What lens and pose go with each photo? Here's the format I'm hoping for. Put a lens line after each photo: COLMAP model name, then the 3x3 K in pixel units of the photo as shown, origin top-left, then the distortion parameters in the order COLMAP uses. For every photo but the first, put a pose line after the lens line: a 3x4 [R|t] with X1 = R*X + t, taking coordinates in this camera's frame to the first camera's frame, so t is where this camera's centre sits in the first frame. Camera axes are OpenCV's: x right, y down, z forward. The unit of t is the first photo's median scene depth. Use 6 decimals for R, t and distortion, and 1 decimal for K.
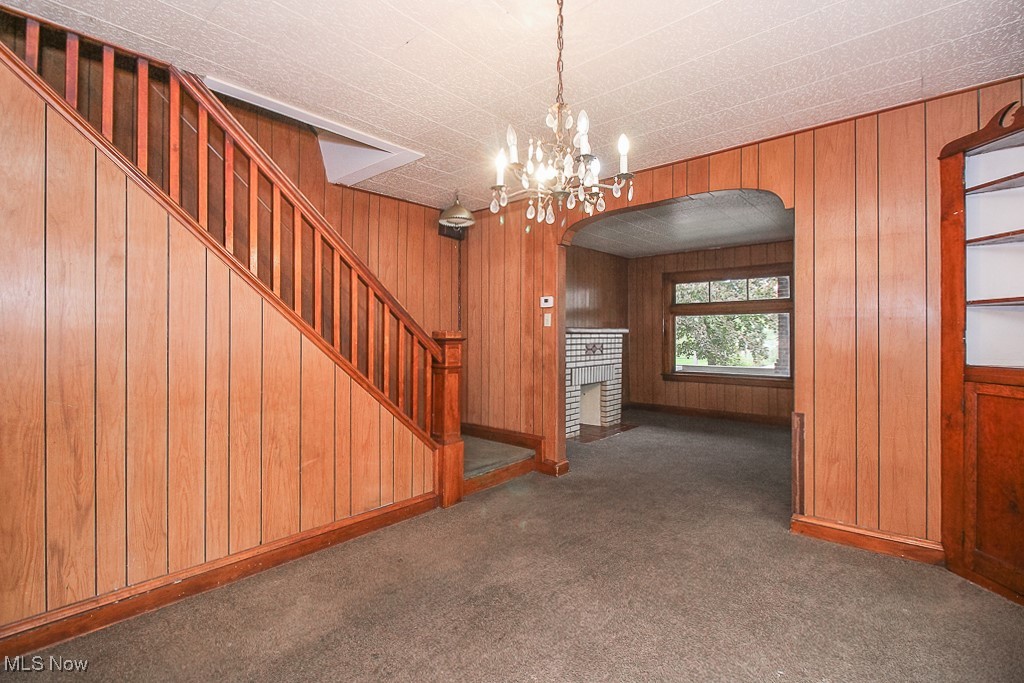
lens RADIAL K [[474.8, 0, 526.9], [0, 474.8, 327.8], [0, 0, 1]] dist [0.014375, -0.006383]
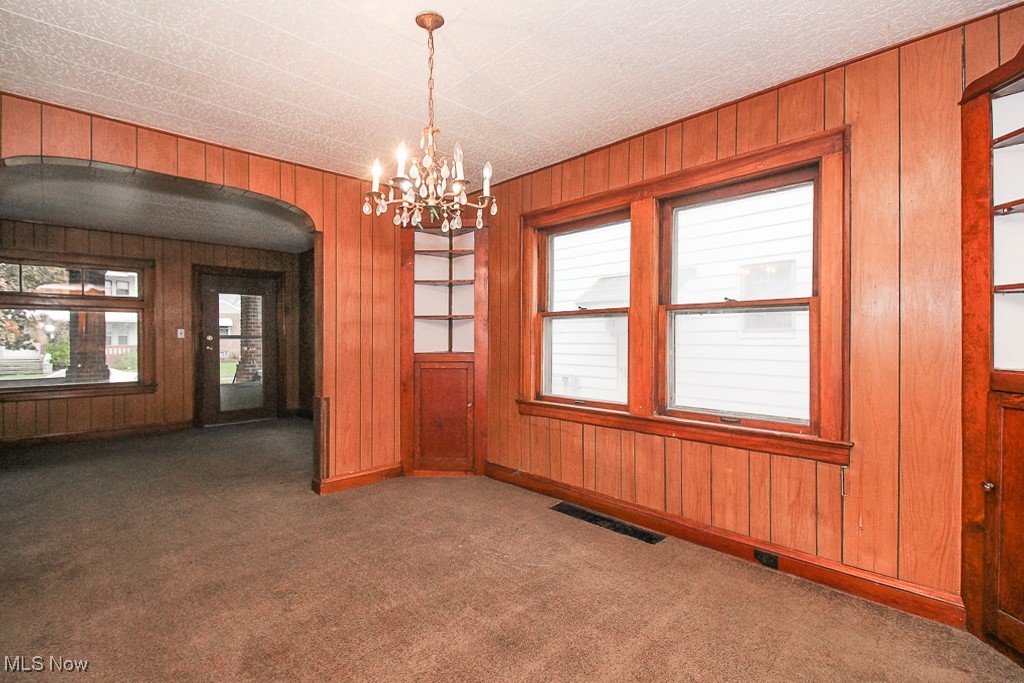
lens RADIAL K [[474.8, 0, 487.3], [0, 474.8, 336.6], [0, 0, 1]] dist [0.014375, -0.006383]
pose [[0.146261, -0.000678, 0.989246, -0.298369], [-0.013254, 0.999909, 0.002645, 0.005032], [-0.989157, -0.013498, 0.146238, 0.201974]]
